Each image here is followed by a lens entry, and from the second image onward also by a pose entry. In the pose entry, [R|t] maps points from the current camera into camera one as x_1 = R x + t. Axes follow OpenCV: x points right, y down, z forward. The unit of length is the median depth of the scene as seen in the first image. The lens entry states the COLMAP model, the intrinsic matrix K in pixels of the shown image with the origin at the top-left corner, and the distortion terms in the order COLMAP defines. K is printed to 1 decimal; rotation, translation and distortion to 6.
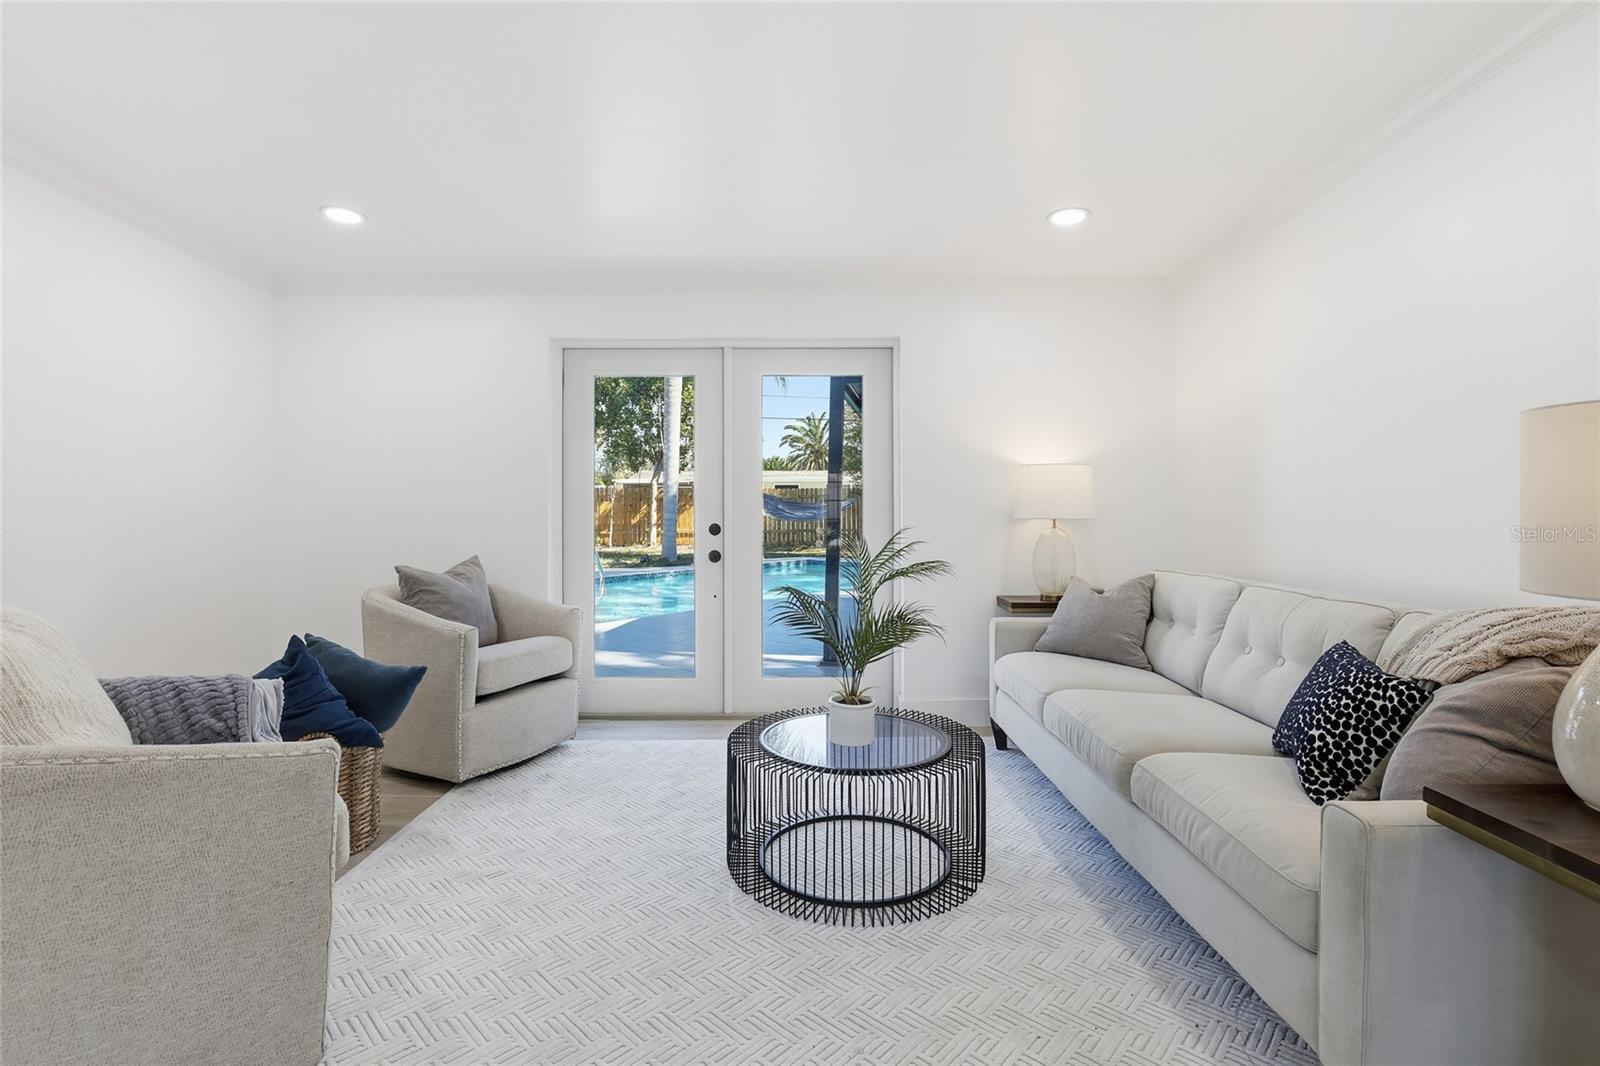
lens RADIAL K [[747.4, 0, 805.5], [0, 747.4, 504.9], [0, 0, 1]] dist [-0.031685, 0.000961]
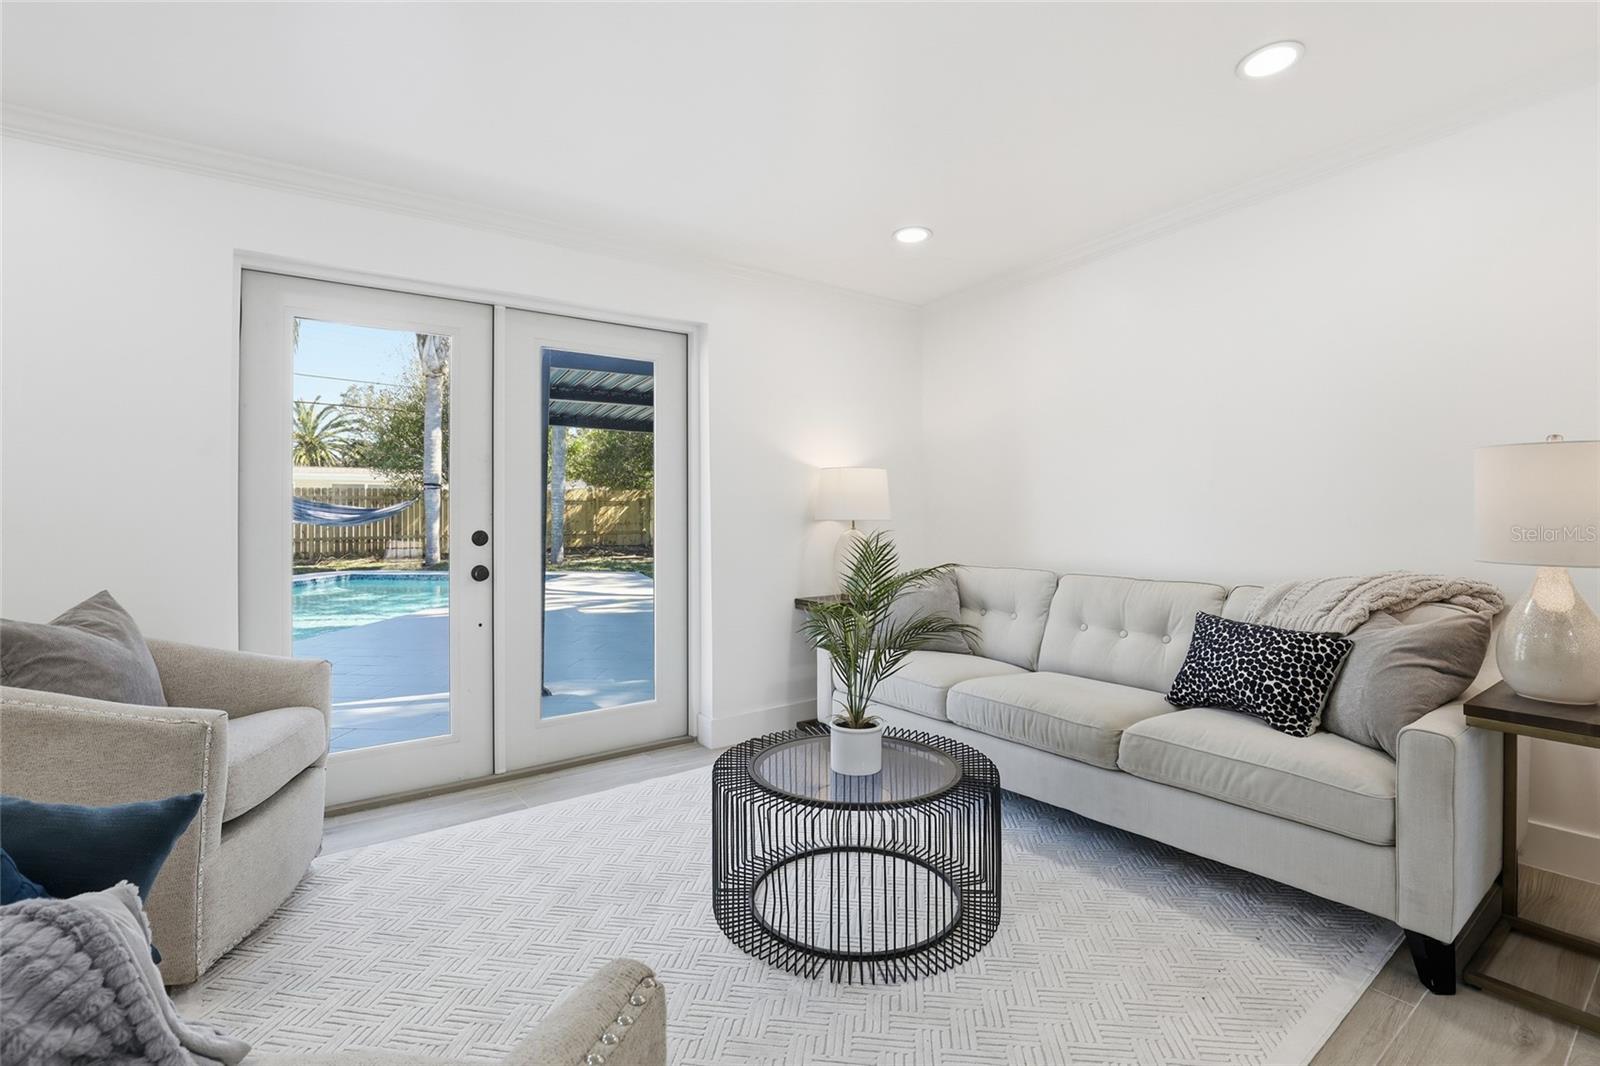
lens RADIAL K [[740.7, 0, 807.2], [0, 740.7, 507.7], [0, 0, 1]] dist [-0.031823, 0.001637]
pose [[0.803523, 0.002223, 0.595270, -0.722426], [-0.001319, 0.999997, -0.001954, 0.005555], [-0.595273, 0.000785, 0.803523, 0.449261]]
